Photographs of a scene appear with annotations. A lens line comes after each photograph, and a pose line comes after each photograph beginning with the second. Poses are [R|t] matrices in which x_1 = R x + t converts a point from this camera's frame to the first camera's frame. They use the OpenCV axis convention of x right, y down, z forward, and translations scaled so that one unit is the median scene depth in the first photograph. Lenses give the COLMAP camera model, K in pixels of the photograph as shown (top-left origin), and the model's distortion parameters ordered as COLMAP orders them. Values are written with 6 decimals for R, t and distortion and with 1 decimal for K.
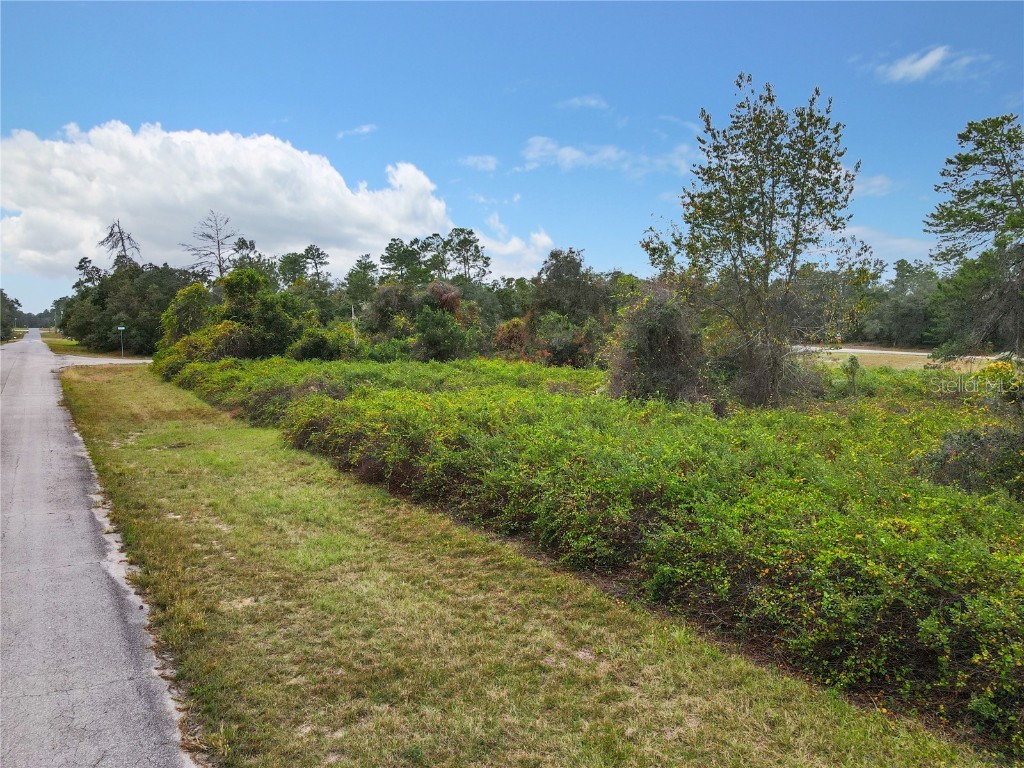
lens RADIAL K [[744.3, 0, 494.6], [0, 744.3, 381.9], [0, 0, 1]] dist [-0.004918, 0.003952]
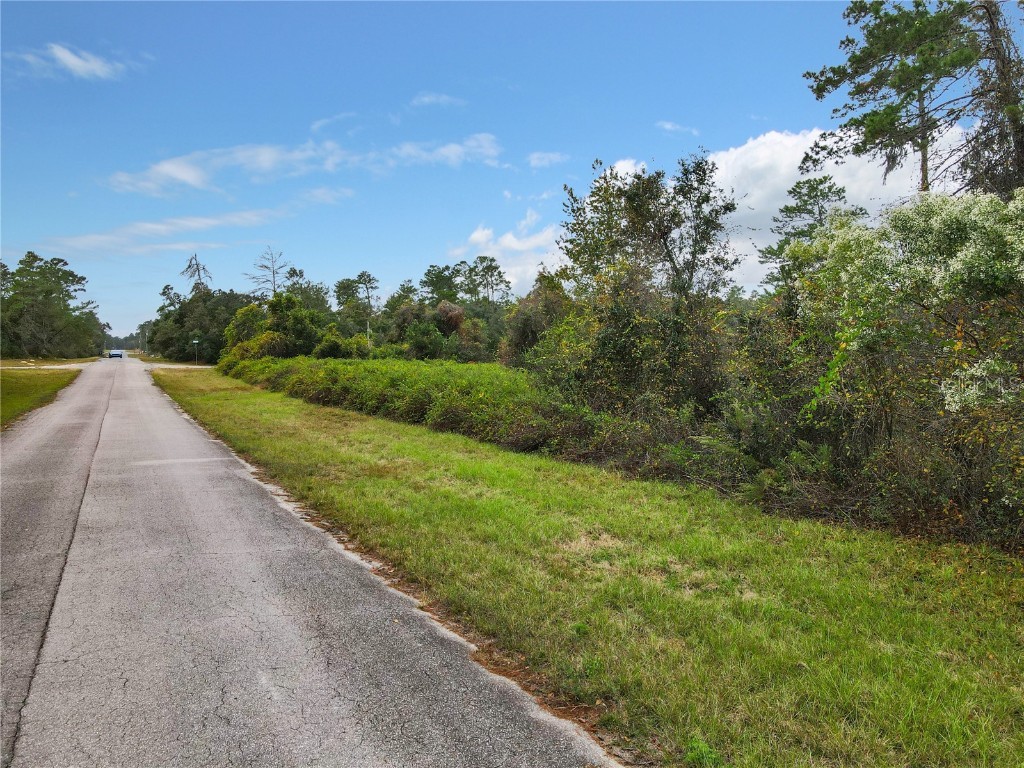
lens RADIAL K [[728.6, 0, 494.3], [0, 728.6, 383.4], [0, 0, 1]] dist [-0.037141, 0.001884]
pose [[0.997105, 0.002353, -0.076002, 0.082089], [-0.004318, 0.999660, -0.025700, 0.024928], [0.075915, 0.025954, 0.996776, -0.156305]]
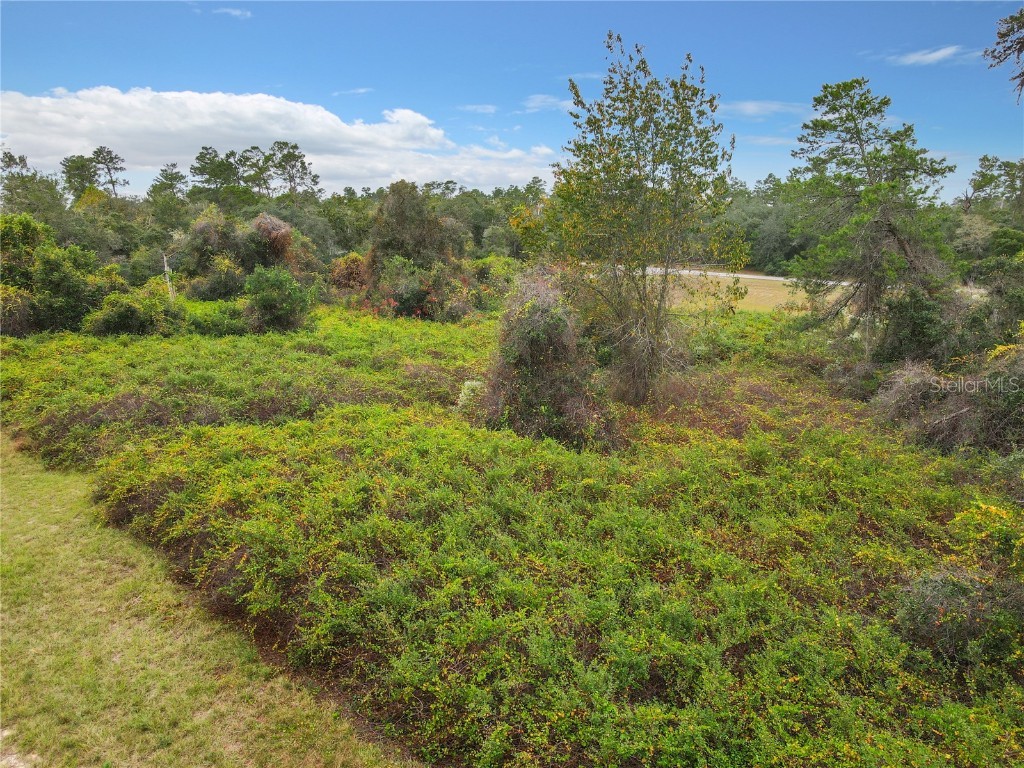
lens RADIAL K [[746.7, 0, 506.9], [0, 746.7, 384.8], [0, 0, 1]] dist [0.015472, 0.003782]
pose [[0.971690, -0.044703, 0.231993, -0.009788], [0.015163, 0.991712, 0.127584, -0.038639], [-0.235773, -0.120455, 0.964314, 0.038766]]
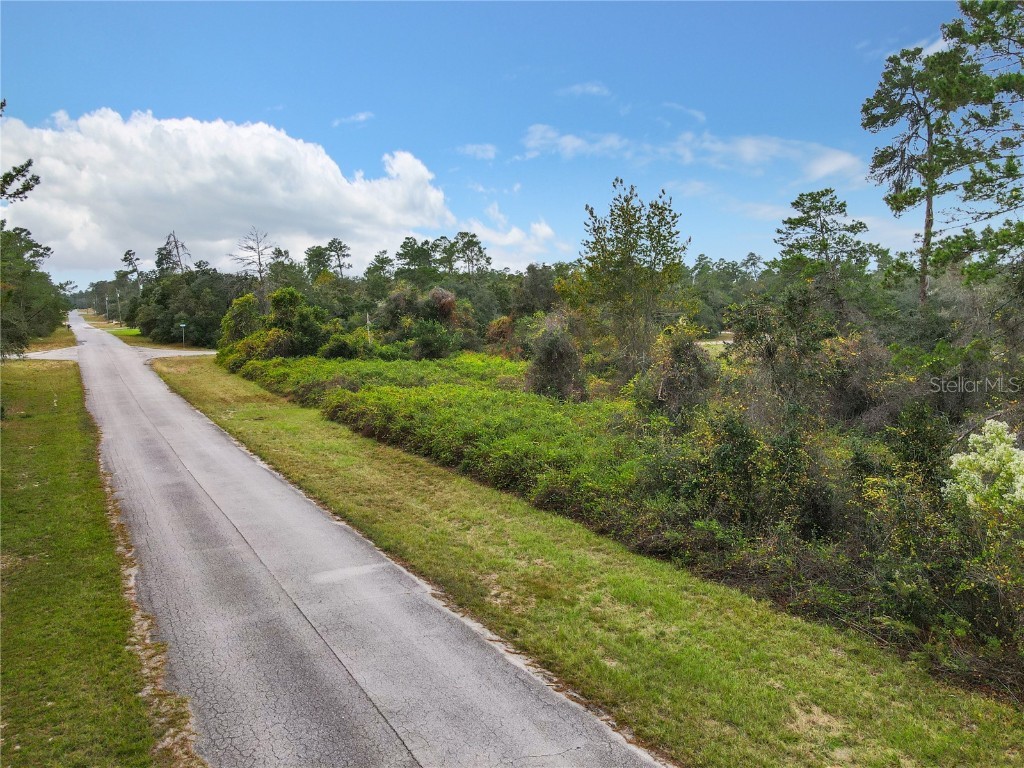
lens RADIAL K [[728.6, 0, 494.3], [0, 728.6, 383.4], [0, 0, 1]] dist [-0.037141, 0.001884]
pose [[0.999691, 0.003936, -0.024531, 0.040920], [-0.003203, 0.999550, 0.029835, -0.012569], [0.024637, -0.029747, 0.999254, -0.175749]]
